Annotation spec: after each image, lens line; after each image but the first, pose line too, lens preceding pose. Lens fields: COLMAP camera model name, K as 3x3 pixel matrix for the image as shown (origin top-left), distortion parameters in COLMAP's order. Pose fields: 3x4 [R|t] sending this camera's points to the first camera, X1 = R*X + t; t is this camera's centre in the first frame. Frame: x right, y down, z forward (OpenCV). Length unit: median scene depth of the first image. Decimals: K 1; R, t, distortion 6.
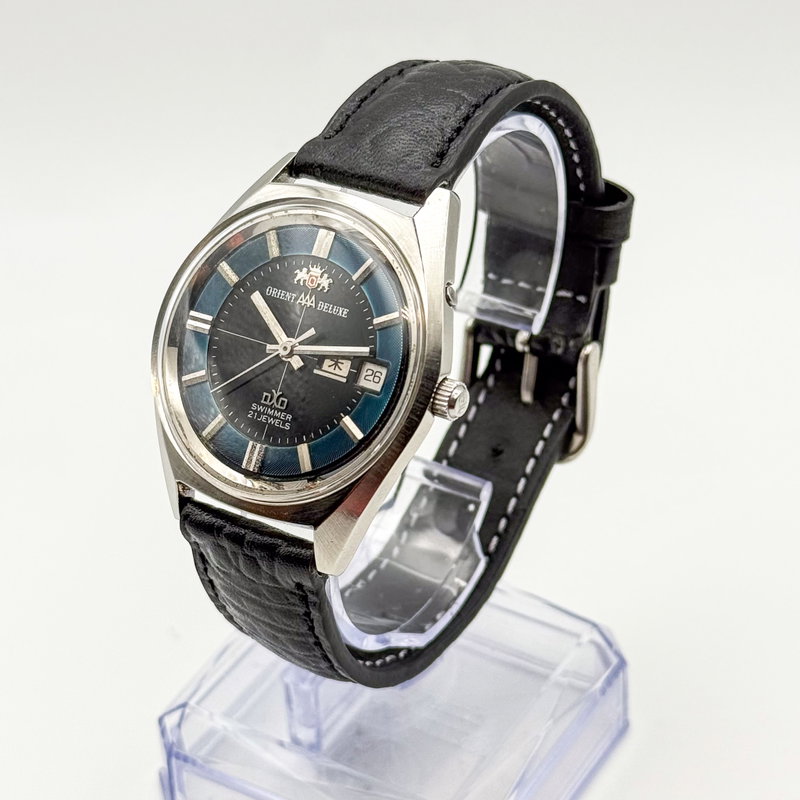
lens RADIAL K [[2127.8, 0, 400.0], [0, 2127.8, 400.0], [0, 0, 1]] dist [0.025599, 0.196398]
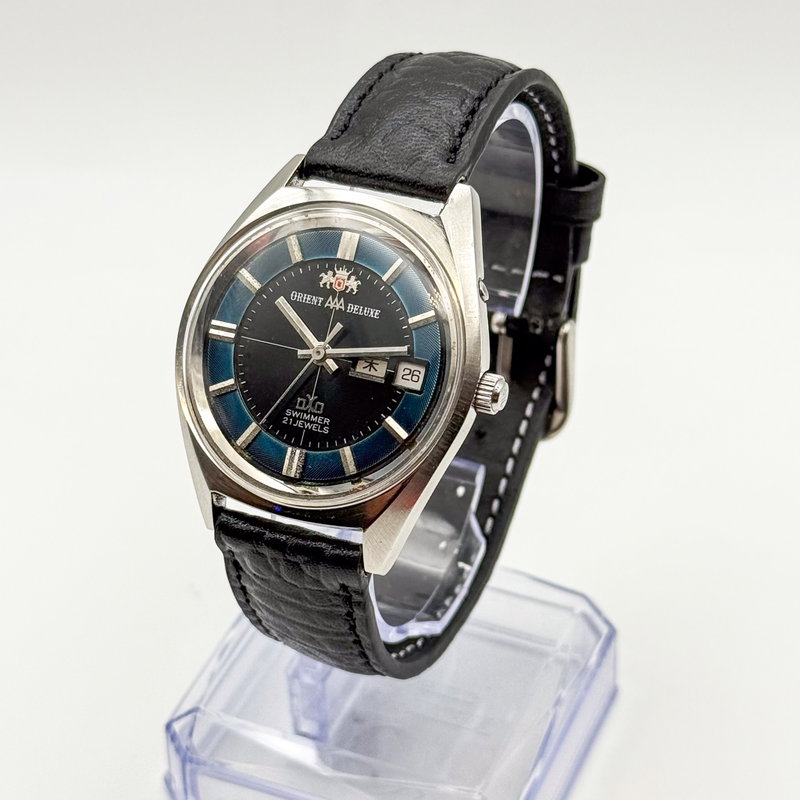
lens RADIAL K [[2127.8, 0, 400.0], [0, 2127.8, 400.0], [0, 0, 1]] dist [0.025599, 0.196398]
pose [[0.990597, -0.067460, 0.119026, -0.131284], [0.064580, 0.997523, 0.027894, -0.026460], [-0.120613, -0.019945, 0.992499, 0.000980]]
